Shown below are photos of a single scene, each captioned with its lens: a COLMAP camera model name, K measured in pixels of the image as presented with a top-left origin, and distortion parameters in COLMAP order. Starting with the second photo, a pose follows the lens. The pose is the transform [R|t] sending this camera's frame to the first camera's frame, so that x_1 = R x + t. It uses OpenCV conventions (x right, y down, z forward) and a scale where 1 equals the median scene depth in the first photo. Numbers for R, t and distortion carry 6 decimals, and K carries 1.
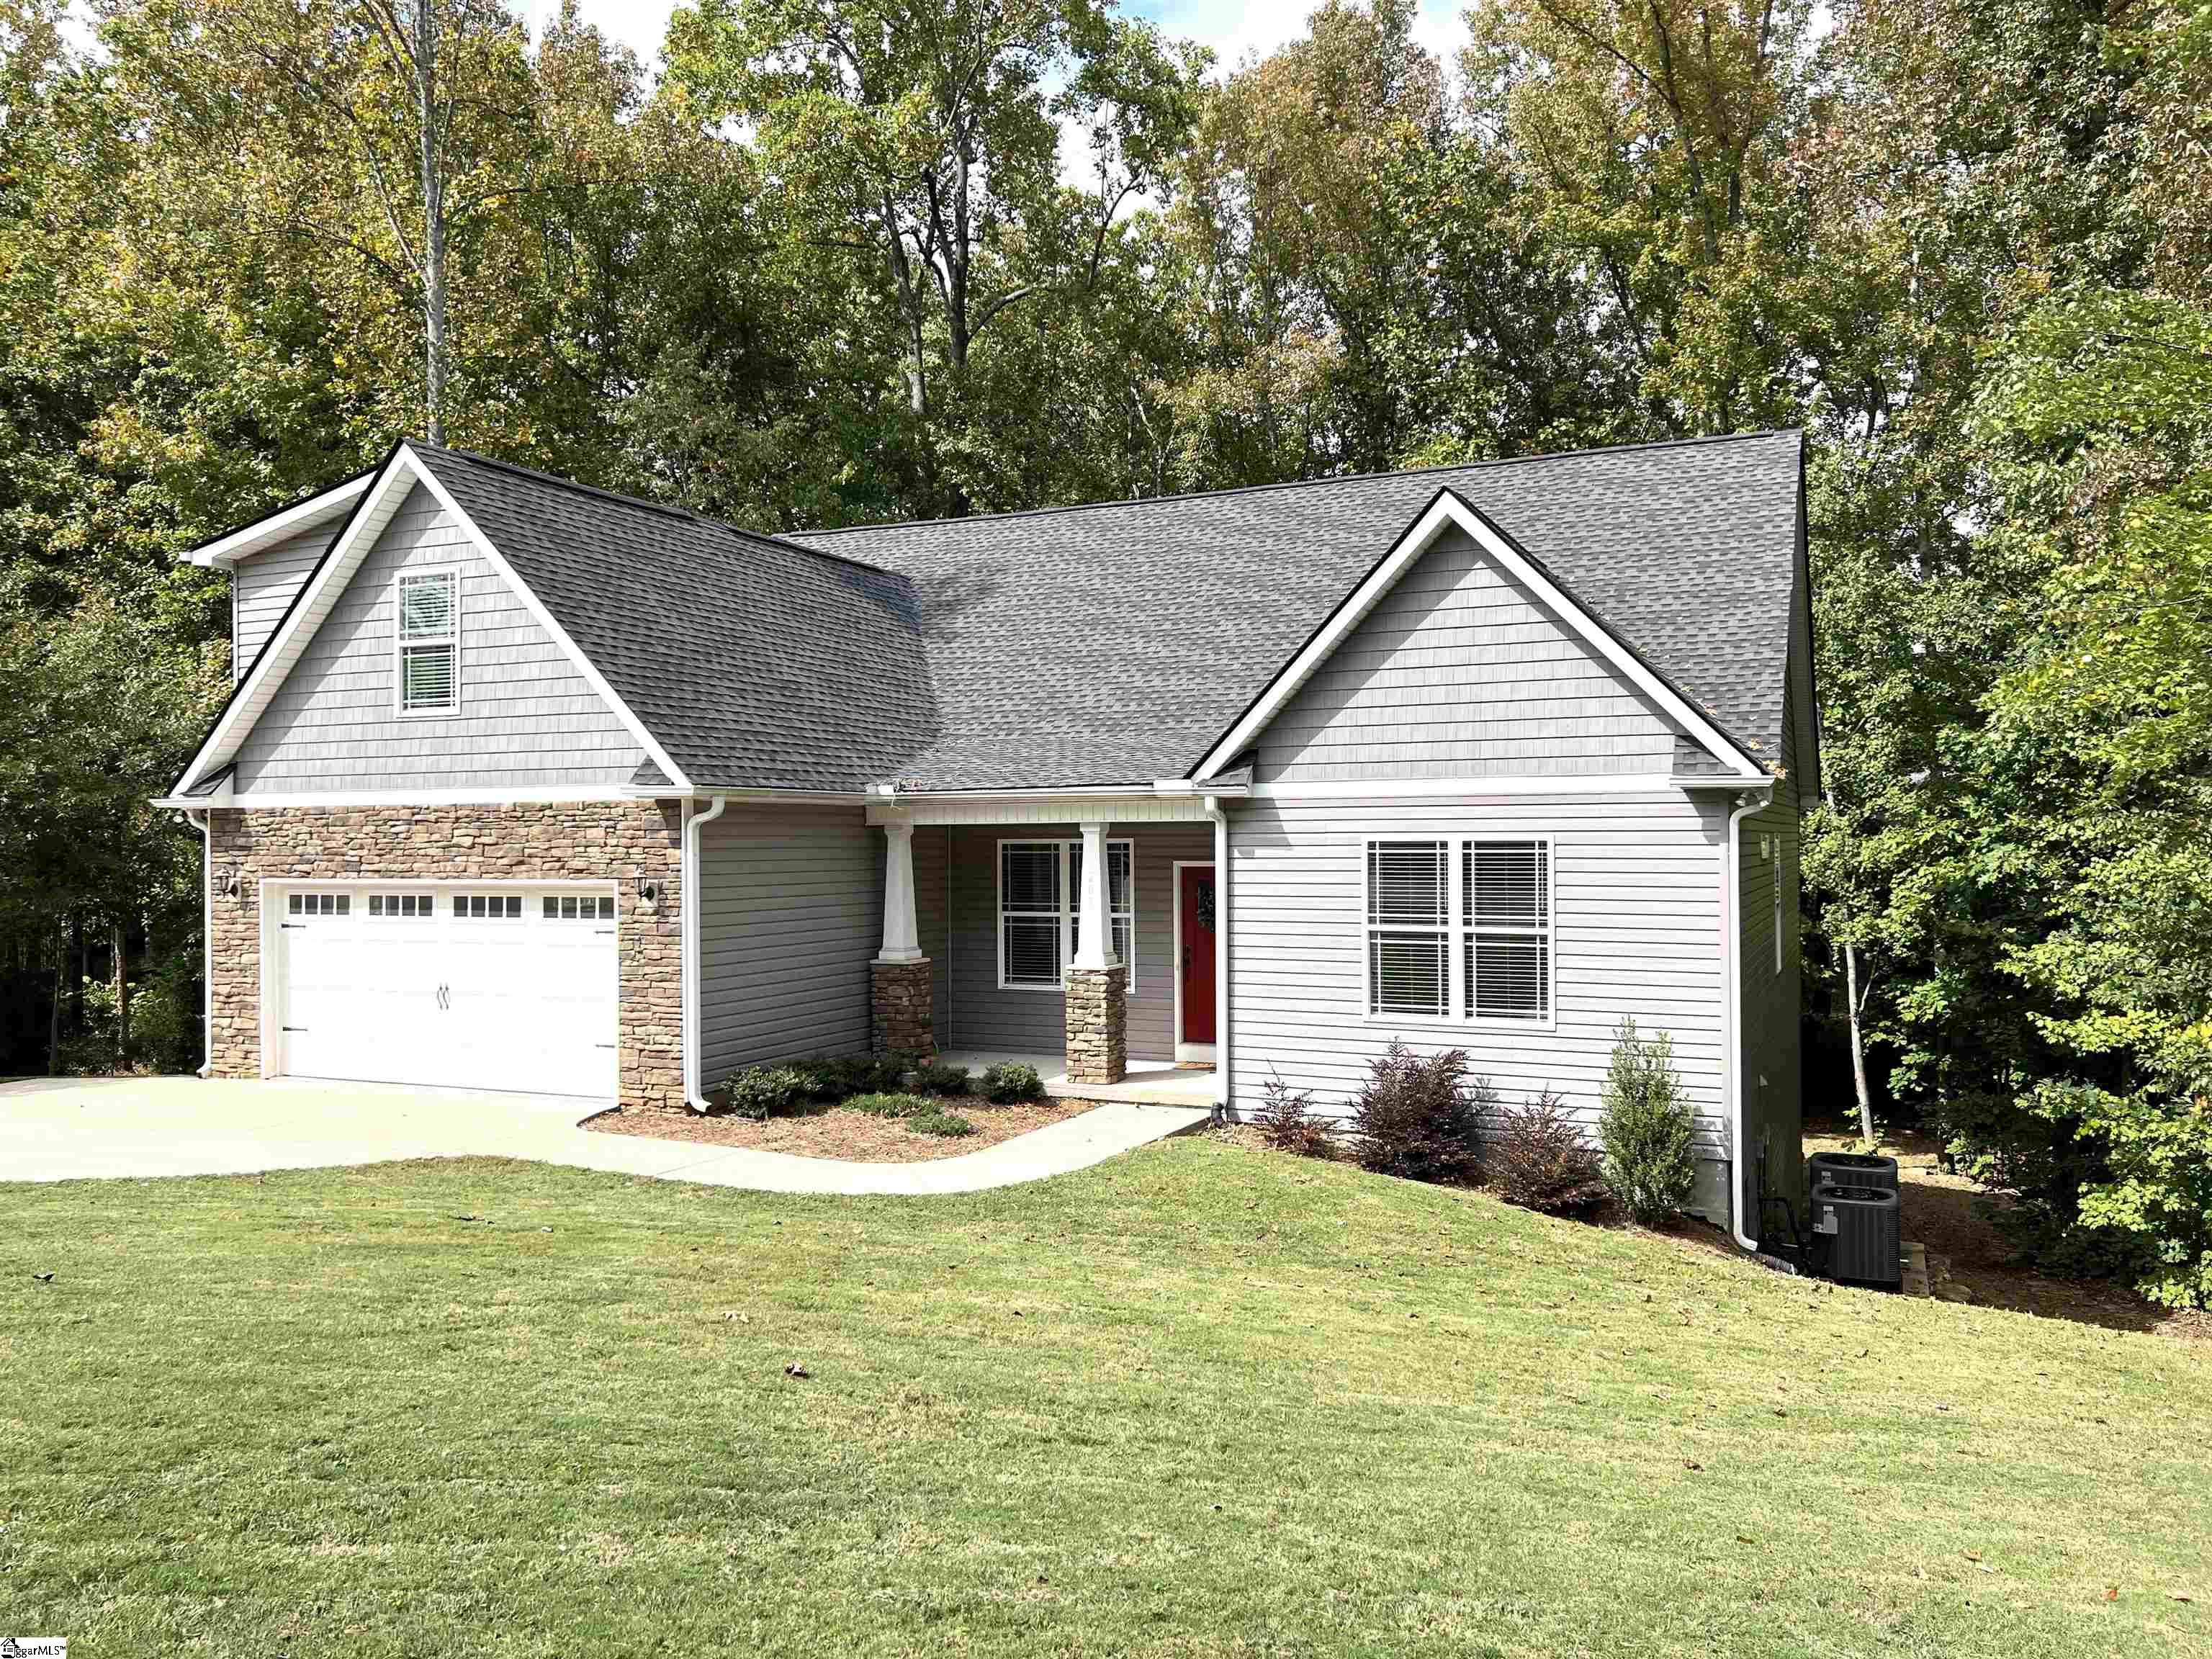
lens RADIAL K [[1658.7, 0, 1104.9], [0, 1658.7, 833.8], [0, 0, 1]] dist [0.038254, 0.000573]
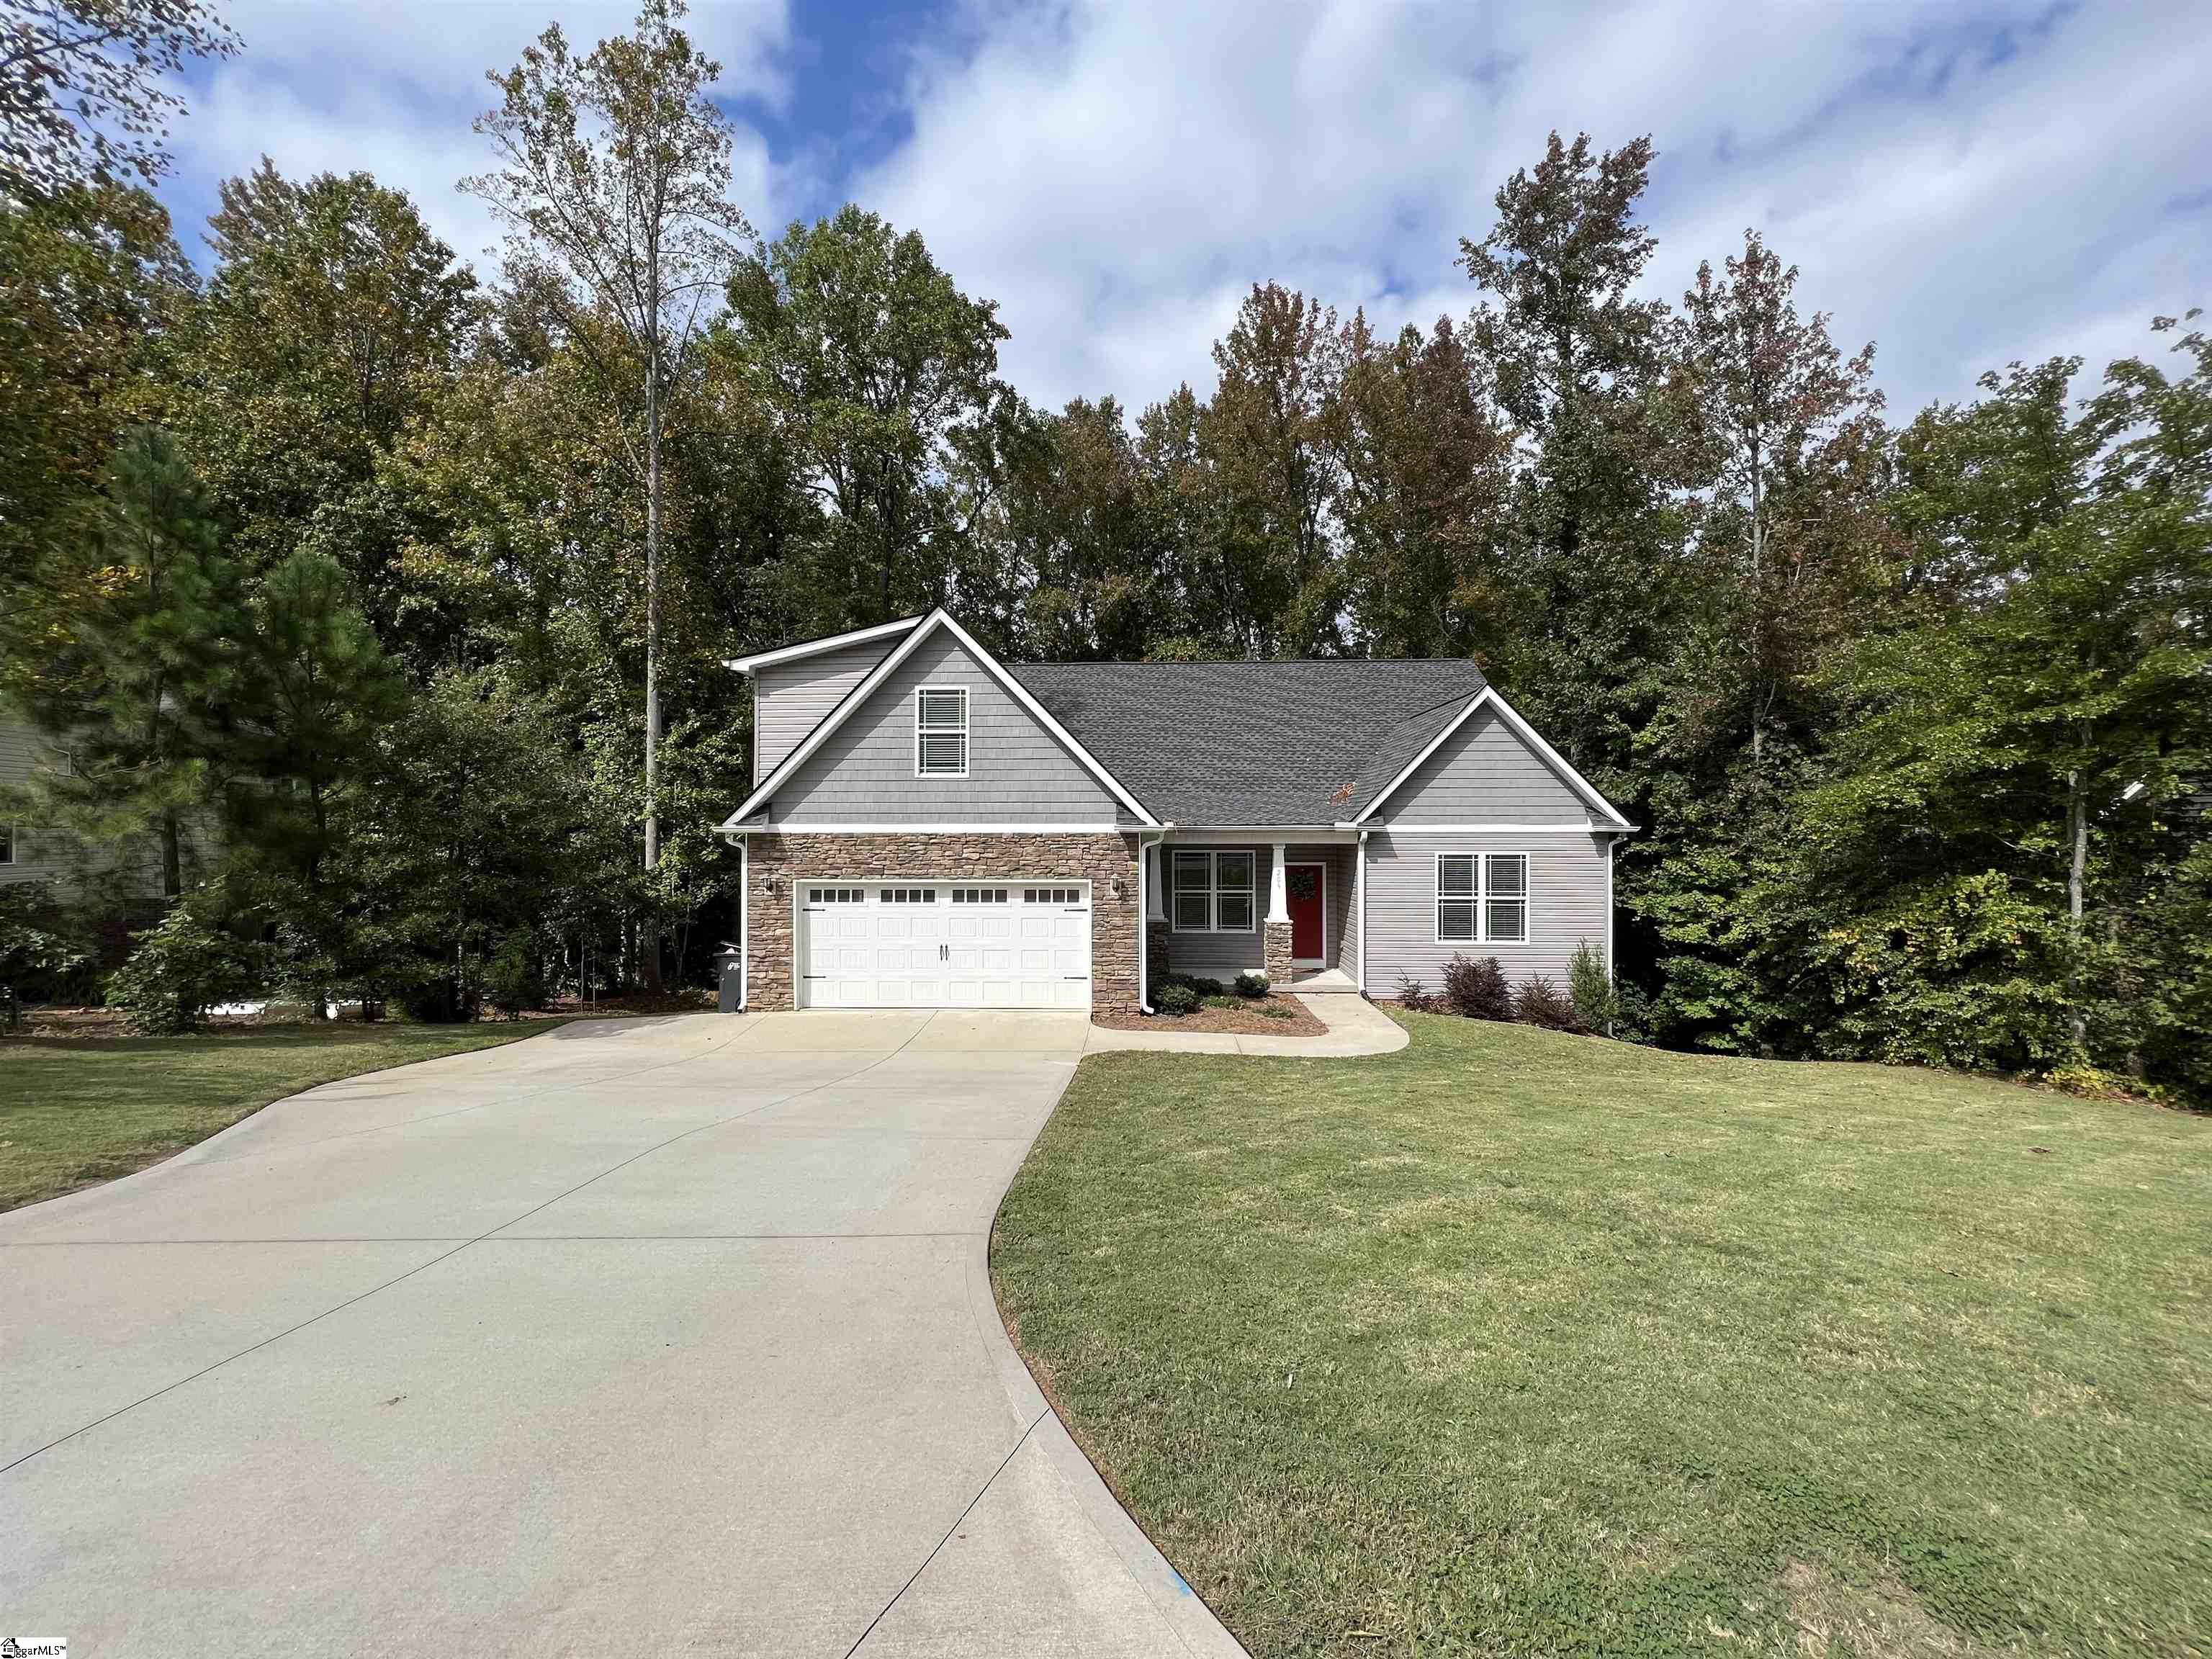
lens RADIAL K [[872.1, 0, 1106.0], [0, 872.1, 831.2], [0, 0, 1]] dist [0.000036, 0.000003]
pose [[0.920239, 0.005592, 0.391317, -0.598495], [-0.007297, 0.999969, 0.002870, -0.023195], [-0.391289, -0.005497, 0.920251, 0.173059]]
